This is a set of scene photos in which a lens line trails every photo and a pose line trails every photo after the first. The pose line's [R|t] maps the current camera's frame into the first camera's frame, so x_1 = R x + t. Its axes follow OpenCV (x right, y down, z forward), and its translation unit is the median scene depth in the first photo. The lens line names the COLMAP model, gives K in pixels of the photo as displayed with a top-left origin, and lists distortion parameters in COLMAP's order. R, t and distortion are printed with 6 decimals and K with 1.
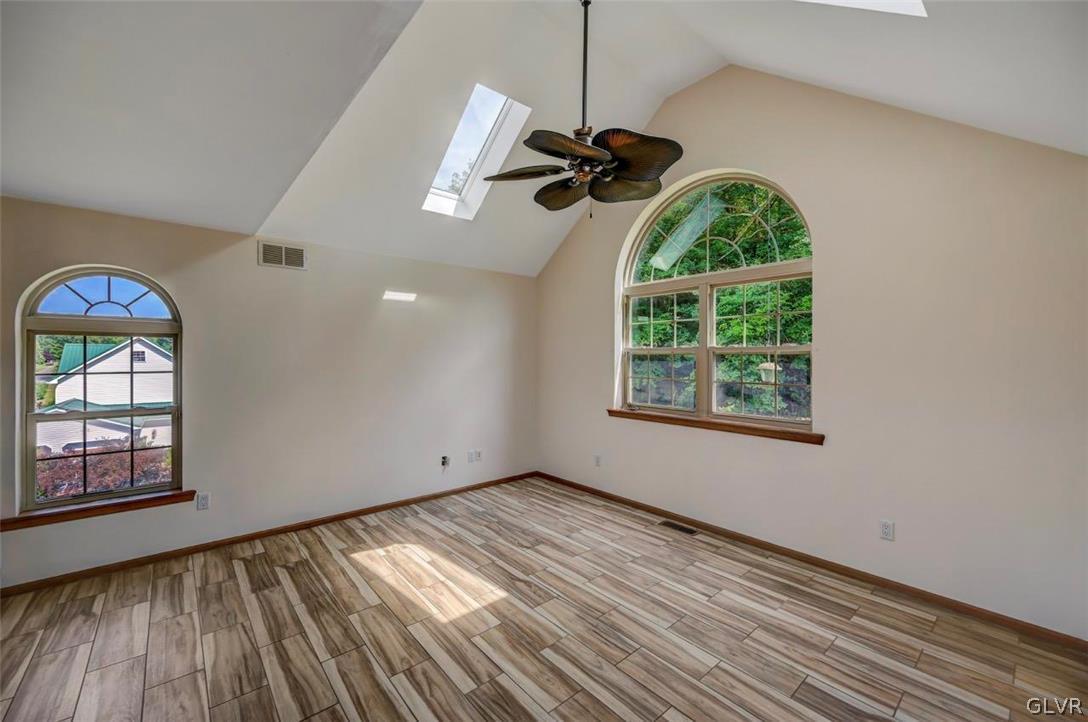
lens RADIAL K [[437.9, 0, 544.4], [0, 437.9, 356.0], [0, 0, 1]] dist [-0.000914, 0.000624]
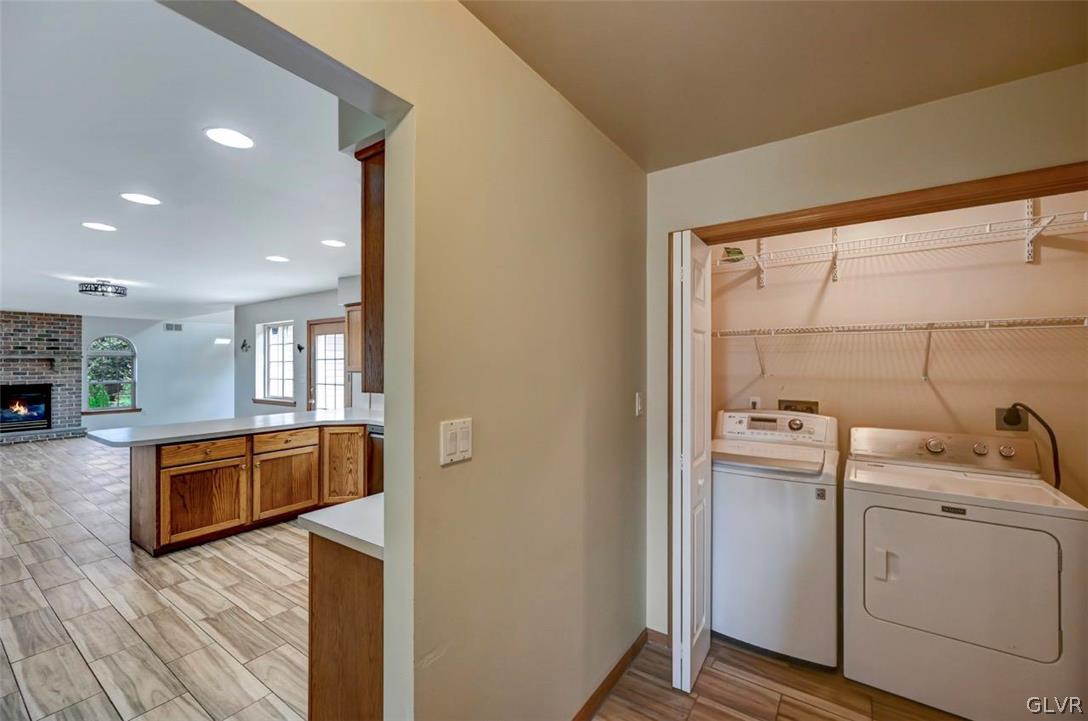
lens RADIAL K [[437.9, 0, 539.8], [0, 437.9, 363.1], [0, 0, 1]] dist [-0.000914, 0.000624]
pose [[0.965702, -0.002322, 0.259643, 1.060870], [0.002967, 0.999993, -0.002093, 0.013106], [-0.259636, 0.002791, 0.965702, -2.621000]]
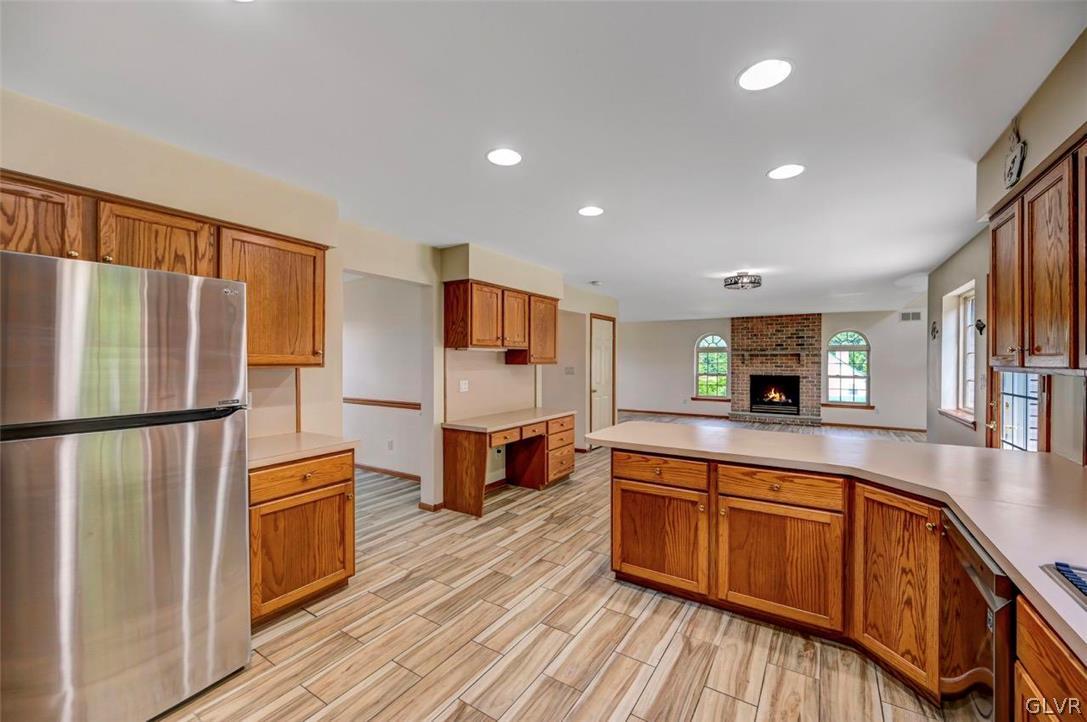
lens RADIAL K [[437.5, 0, 548.1], [0, 437.5, 362.0], [0, 0, 1]] dist [-0.000914, 0.000624]
pose [[0.308768, 0.004407, -0.951127, 1.225452], [-0.004523, 0.999985, 0.003165, 0.027101], [0.951126, 0.003325, 0.308784, -1.867269]]
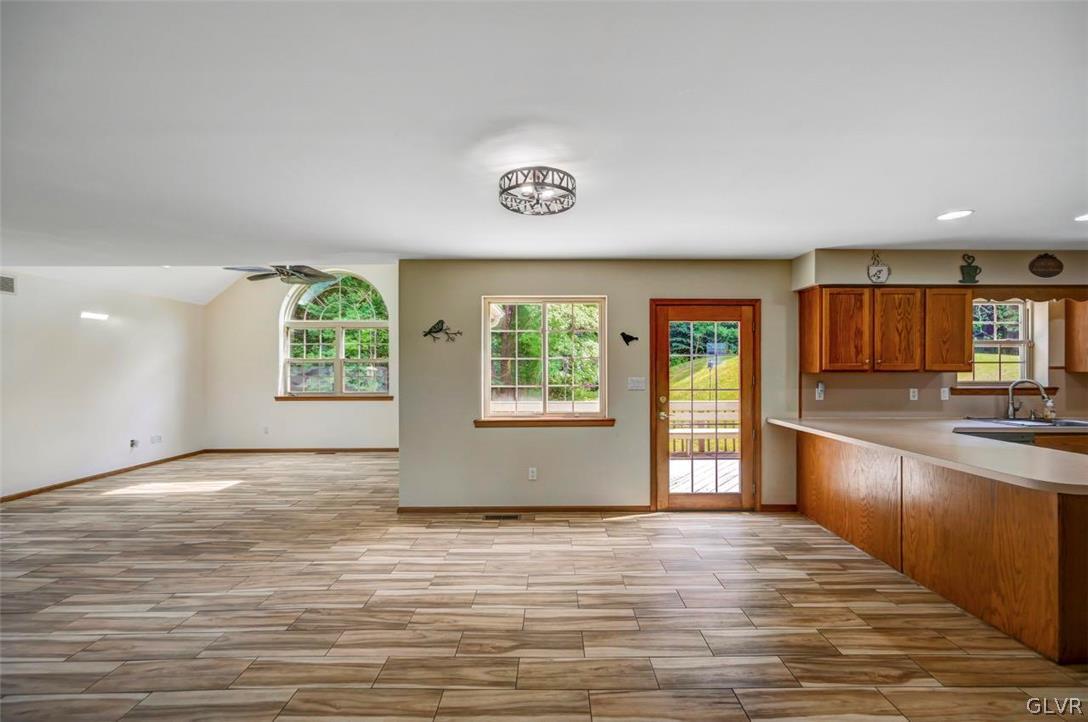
lens RADIAL K [[437.9, 0, 557.6], [0, 437.9, 364.6], [0, 0, 1]] dist [-0.000914, 0.000624]
pose [[0.640571, 0.001325, 0.767898, -0.594741], [0.004922, 0.999971, -0.005831, 0.024825], [-0.767884, 0.007515, 0.640545, -1.166069]]
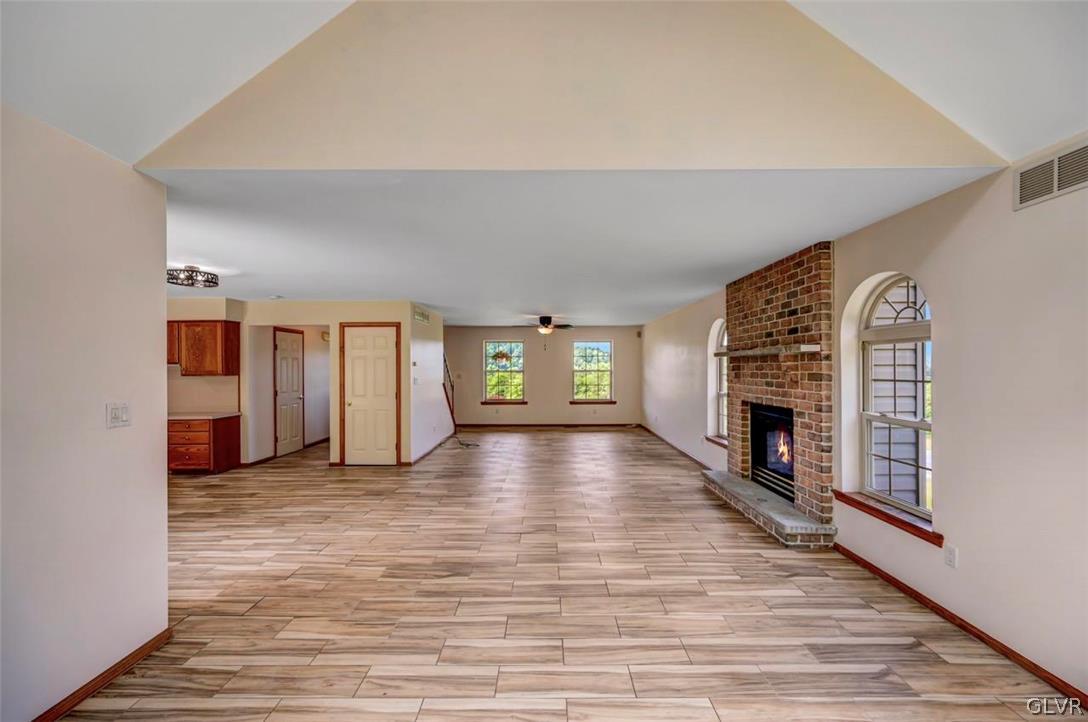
lens RADIAL K [[437.9, 0, 548.0], [0, 437.9, 366.1], [0, 0, 1]] dist [-0.000914, 0.000624]
pose [[-0.649576, 0.000273, -0.760297, 0.247972], [0.001876, 0.999997, -0.001243, 0.005976], [0.760294, -0.002234, -0.649575, 0.990193]]
